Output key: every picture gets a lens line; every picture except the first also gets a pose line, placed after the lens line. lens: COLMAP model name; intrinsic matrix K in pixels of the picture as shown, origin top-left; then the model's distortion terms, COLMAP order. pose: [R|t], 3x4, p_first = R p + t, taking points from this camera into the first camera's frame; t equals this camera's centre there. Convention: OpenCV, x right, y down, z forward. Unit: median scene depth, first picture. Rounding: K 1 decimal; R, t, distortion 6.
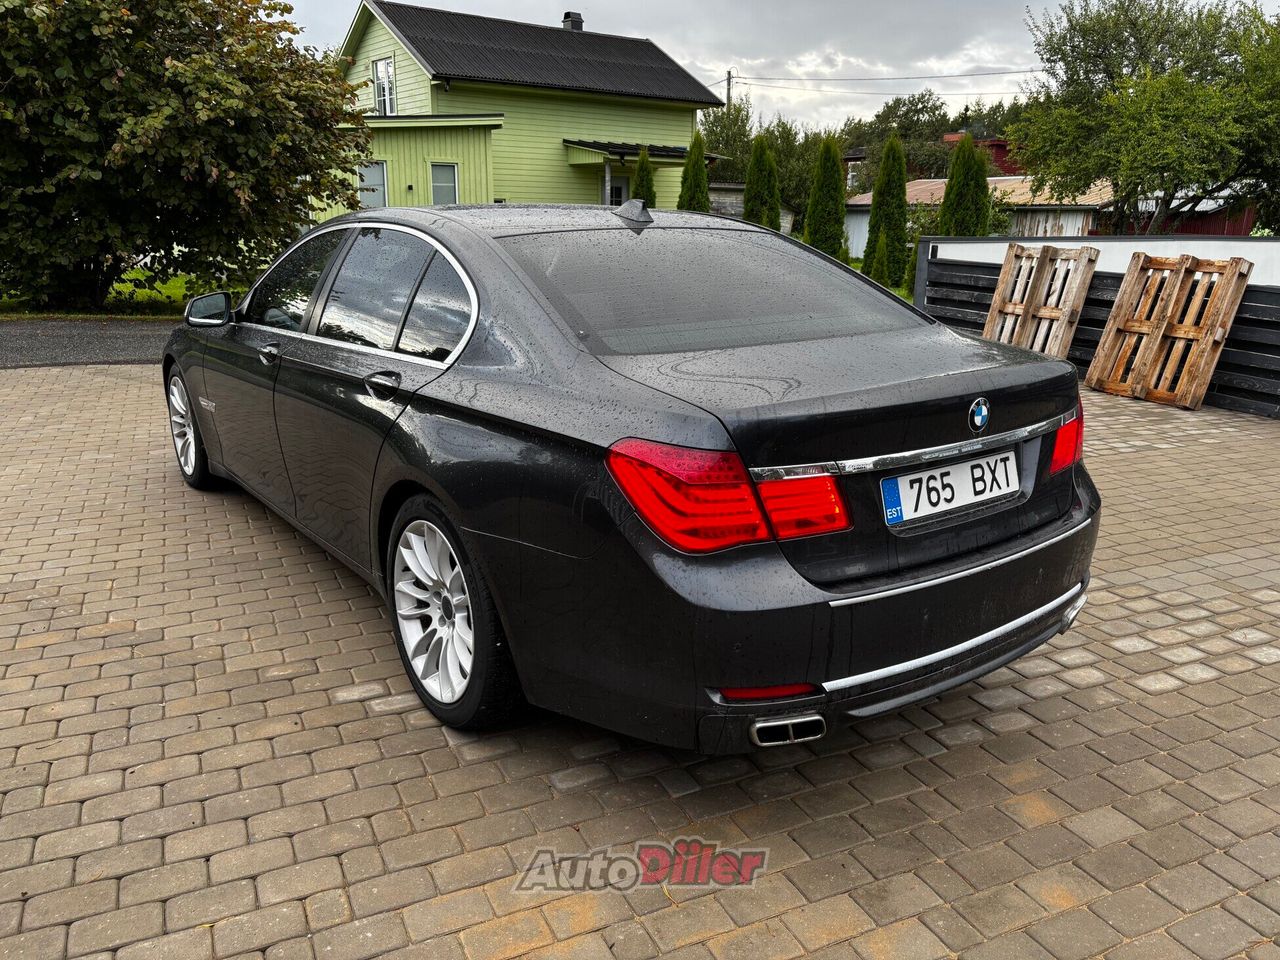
lens RADIAL K [[982.4, 0, 640.0], [0, 982.4, 480.0], [0, 0, 1]] dist [0.012633, -0.026834]
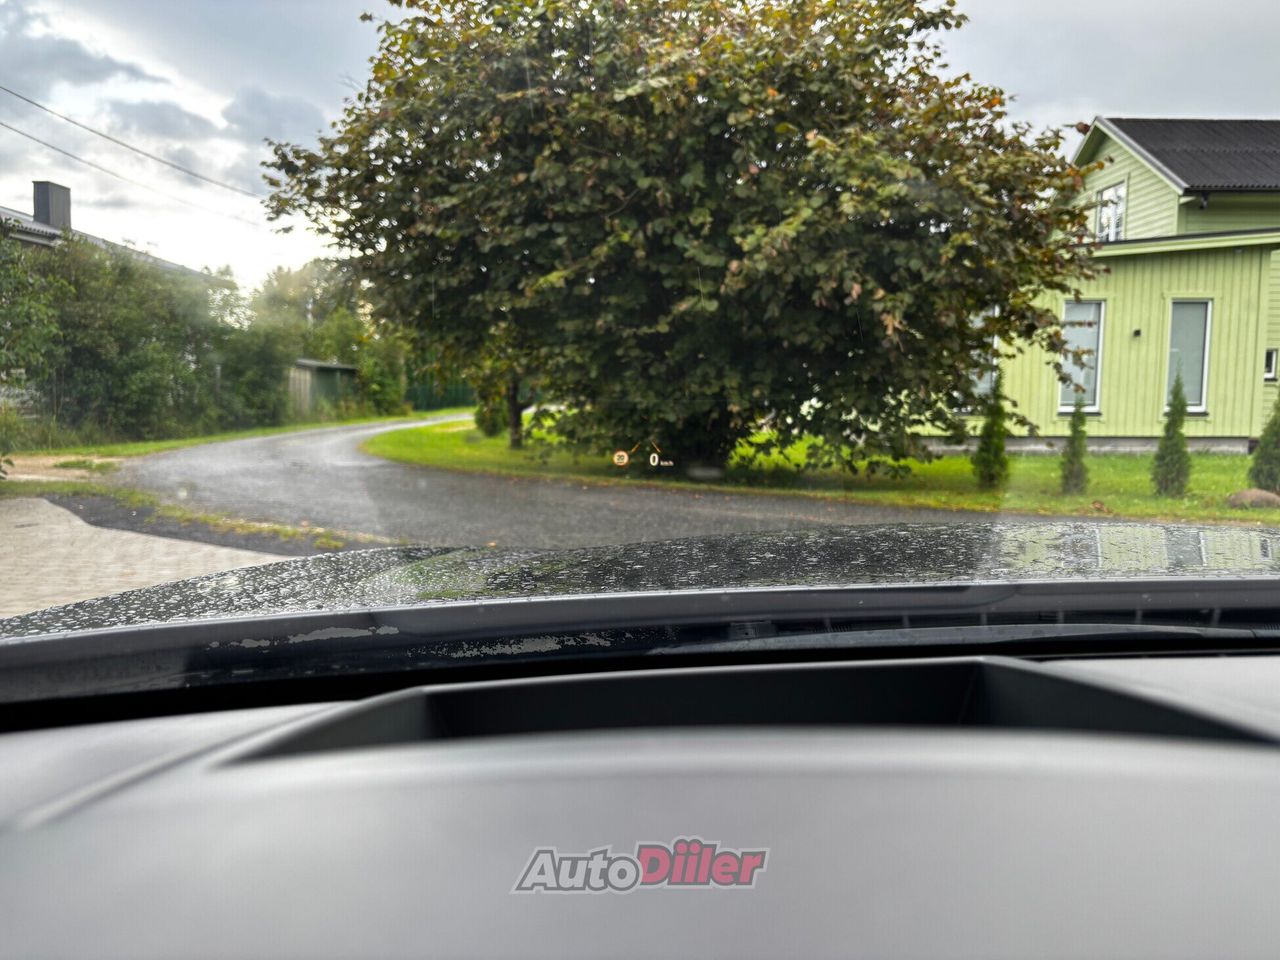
lens RADIAL K [[965.6, 0, 628.2], [0, 965.6, 517.5], [0, 0, 1]] dist [0.004868, -0.004032]
pose [[0.778958, 0.068633, -0.623309, -0.117163], [-0.154178, 0.984442, -0.084281, -0.070447], [0.607827, 0.161752, 0.777420, 0.382654]]
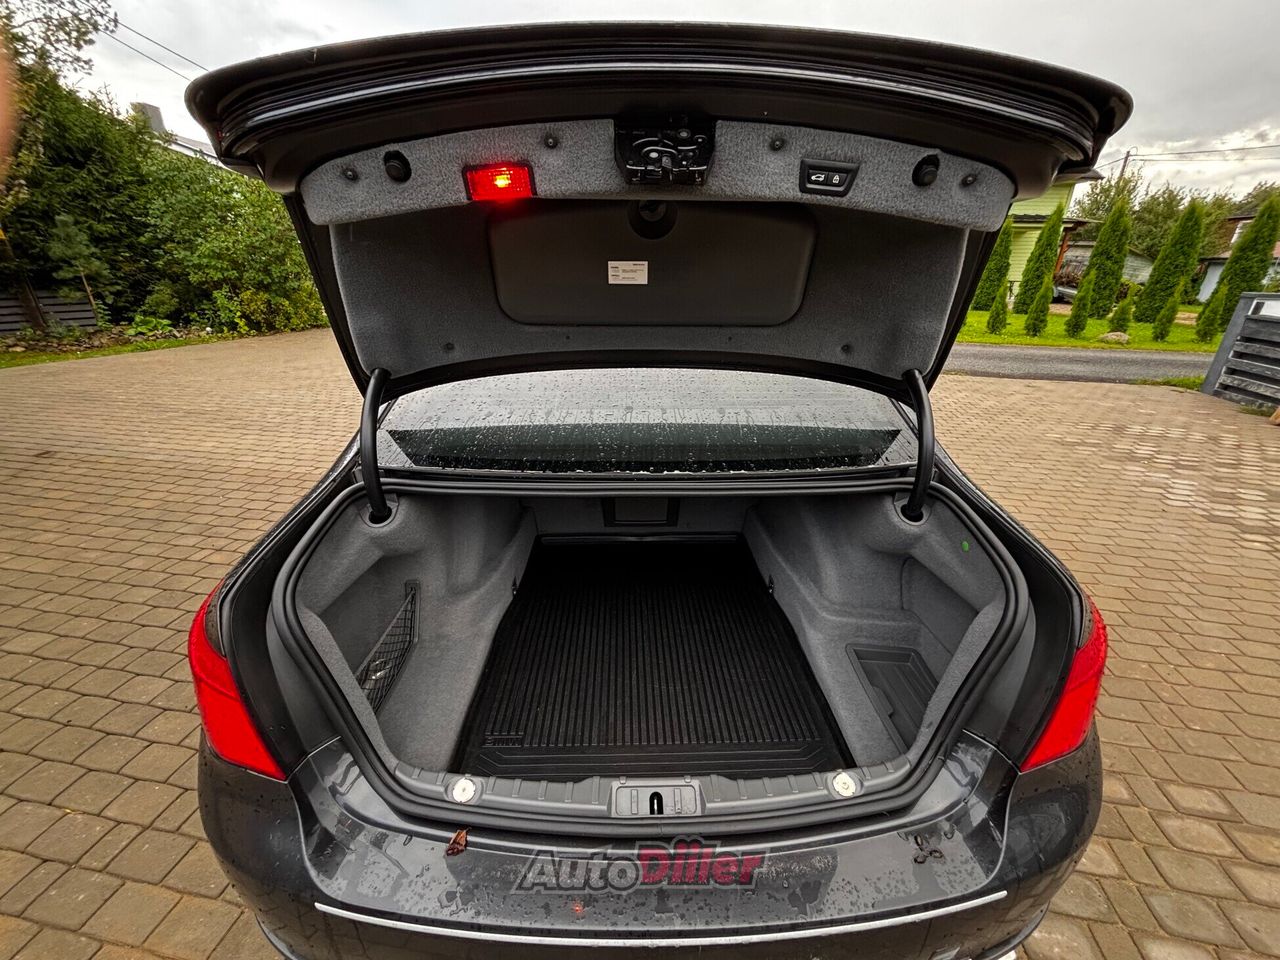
lens RADIAL K [[516.3, 0, 640.2], [0, 516.3, 476.2], [0, 0, 1]] dist [-0.001329, -0.000750]
pose [[0.812588, 0.221347, -0.539171, 0.094834], [-0.151491, 0.973495, 0.171339, -0.049438], [0.562806, -0.057549, 0.824583, 0.158415]]
